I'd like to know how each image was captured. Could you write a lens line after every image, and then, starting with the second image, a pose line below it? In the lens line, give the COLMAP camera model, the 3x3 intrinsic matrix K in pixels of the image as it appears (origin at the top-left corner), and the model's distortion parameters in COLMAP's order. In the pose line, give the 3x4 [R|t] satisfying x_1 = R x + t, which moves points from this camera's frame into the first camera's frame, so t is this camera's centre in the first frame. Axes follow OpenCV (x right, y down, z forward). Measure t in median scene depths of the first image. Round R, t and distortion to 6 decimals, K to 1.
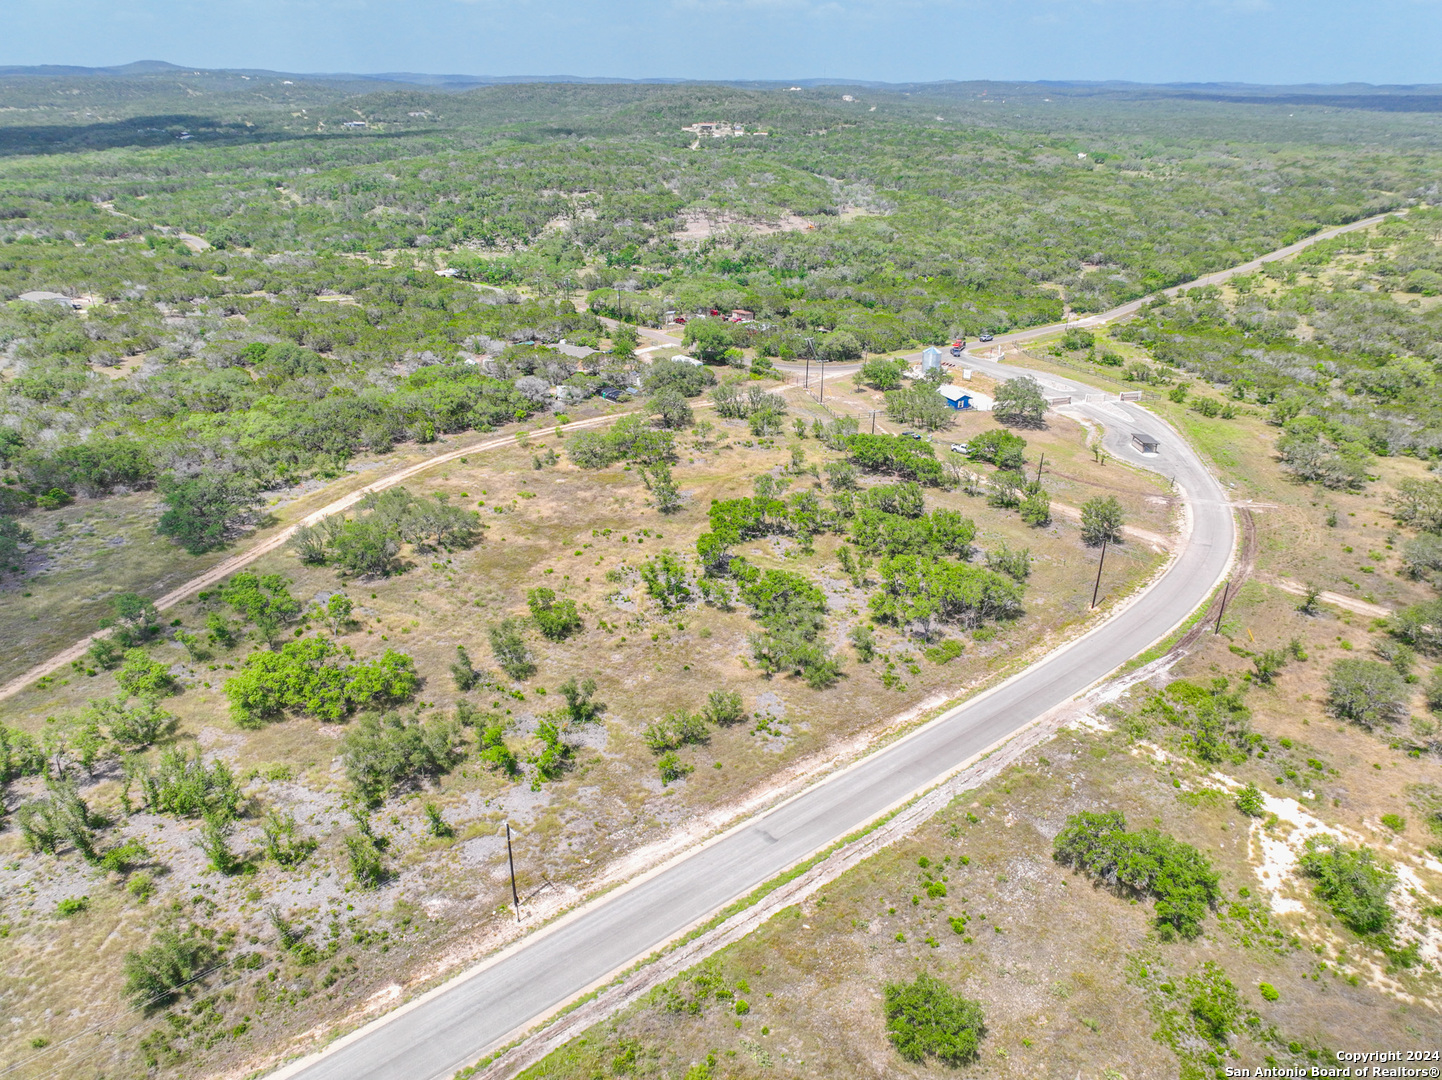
lens RADIAL K [[1004.9, 0, 721.9], [0, 1004.9, 542.3], [0, 0, 1]] dist [0.004924, 0.015624]
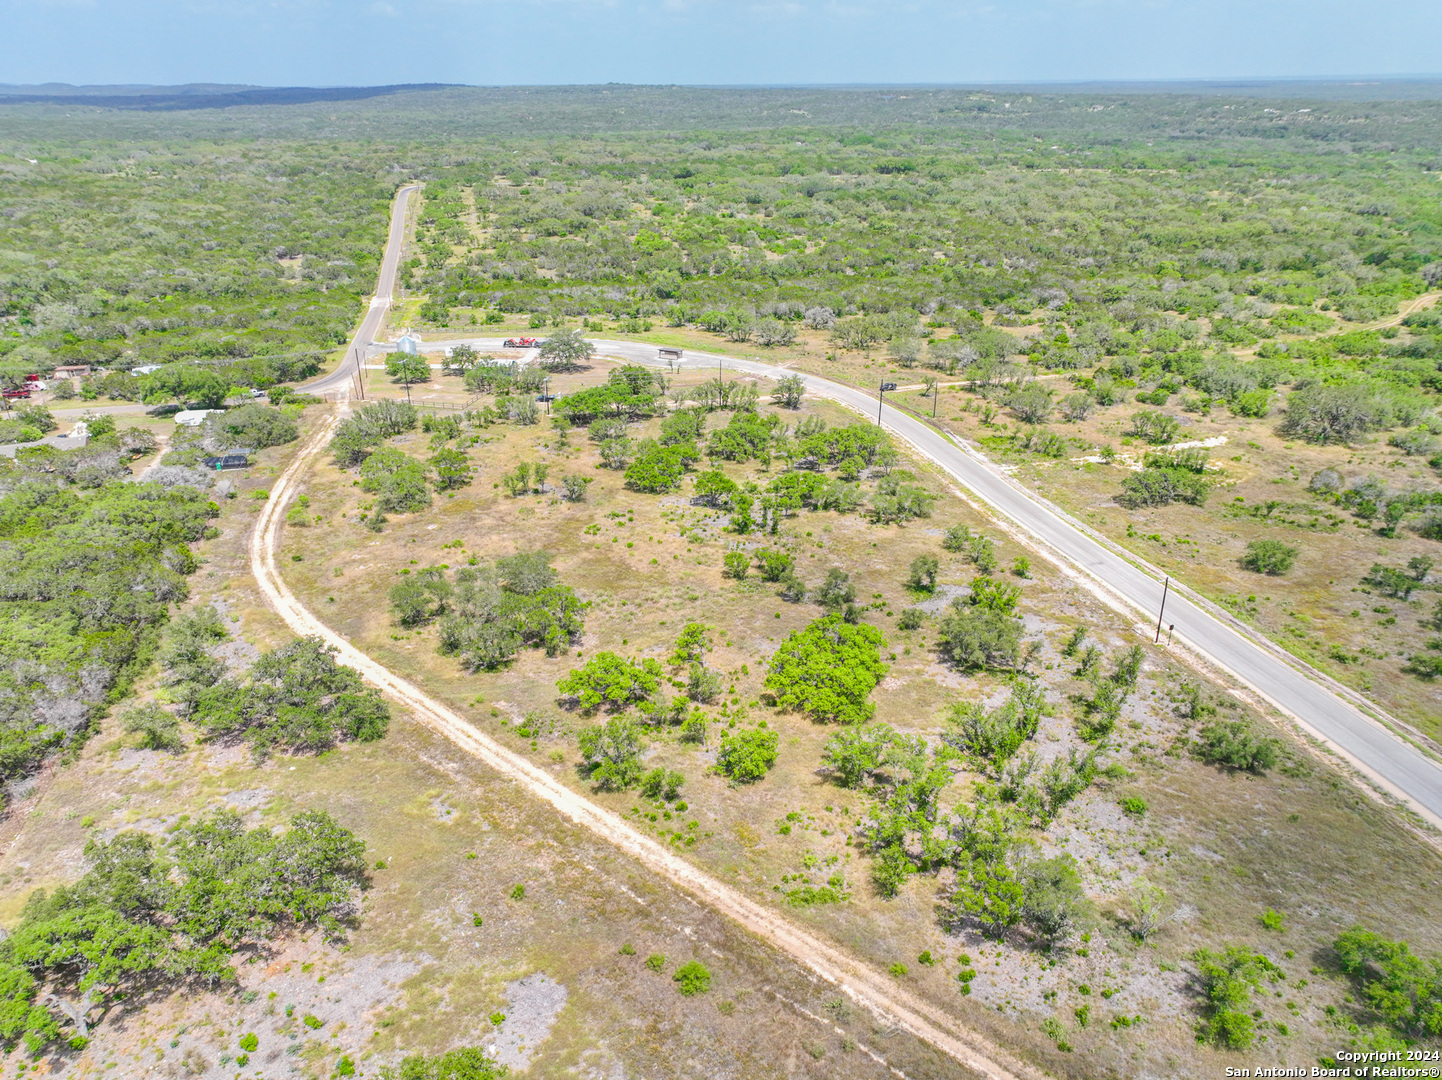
lens RADIAL K [[1004.9, 0, 723.3], [0, 1004.9, 538.8], [0, 0, 1]] dist [0.004924, 0.015624]
pose [[0.476345, -0.372510, 0.796449, -1.218527], [0.375675, 0.905202, 0.198689, -0.214552], [-0.794961, 0.204562, 0.571131, 0.507530]]
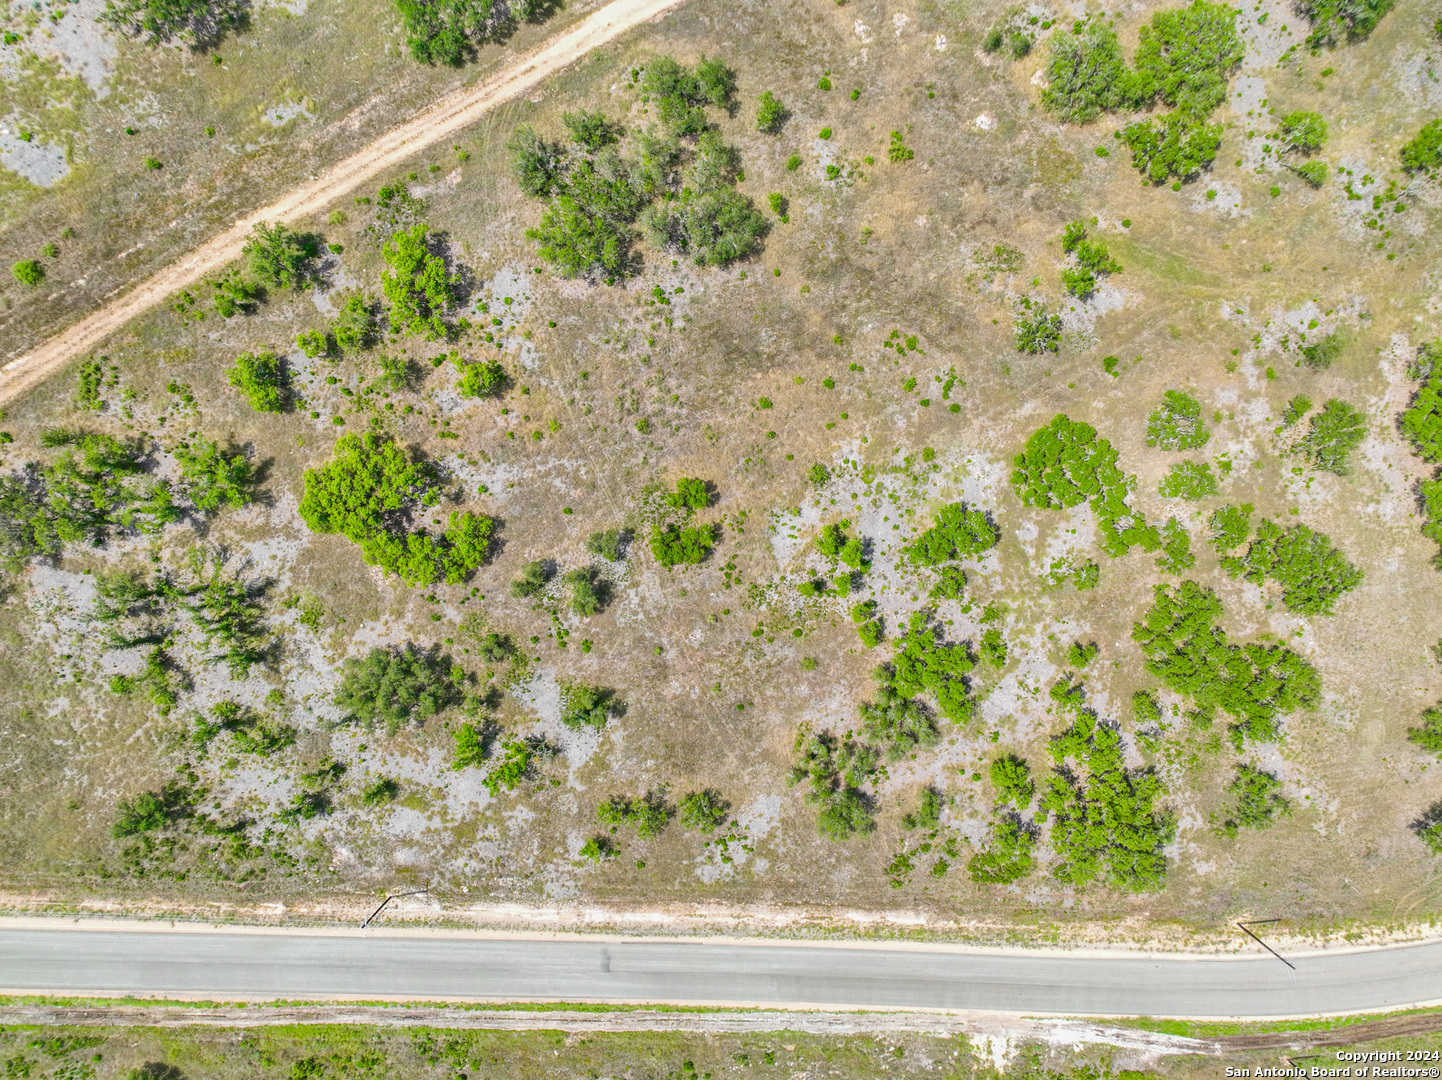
lens RADIAL K [[1004.9, 0, 718.8], [0, 1004.9, 544.4], [0, 0, 1]] dist [0.004924, 0.015624]
pose [[0.722193, 0.691659, 0.006750, -0.173490], [-0.291323, 0.295305, 0.909904, -0.806579], [0.627350, -0.659093, 0.414763, 0.802994]]
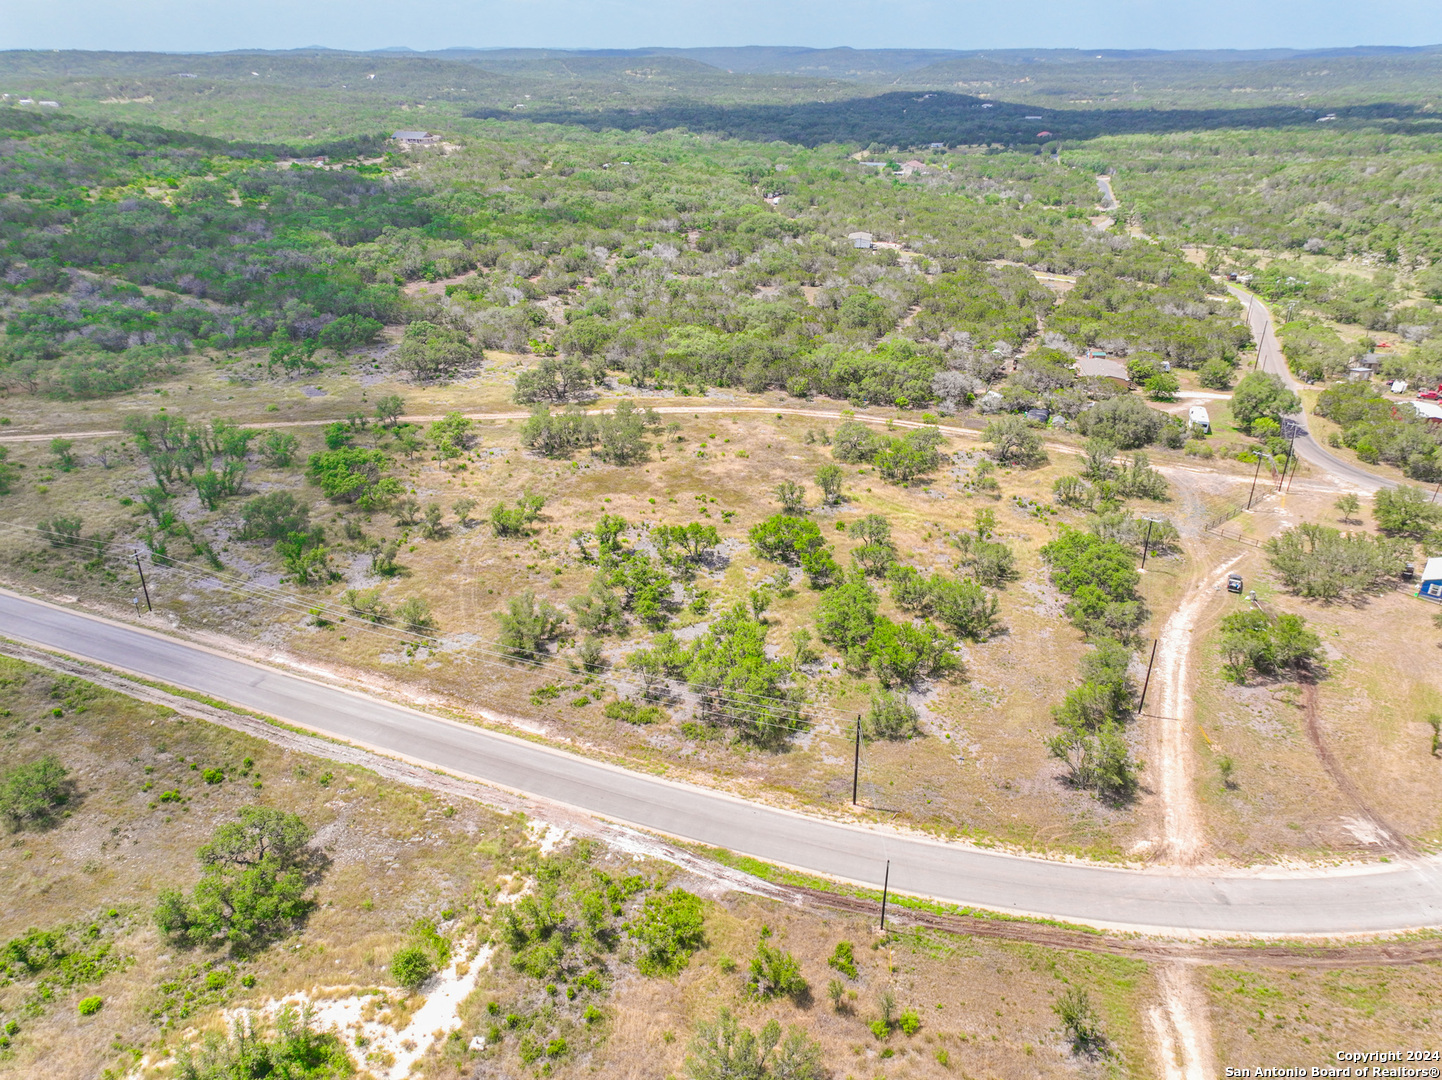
lens RADIAL K [[1004.9, 0, 723.8], [0, 1004.9, 539.3], [0, 0, 1]] dist [0.004924, 0.015624]
pose [[0.470097, 0.374401, -0.799270, 1.072059], [-0.363501, 0.907332, 0.211225, -0.287836], [0.804286, 0.191239, 0.562629, 0.640587]]
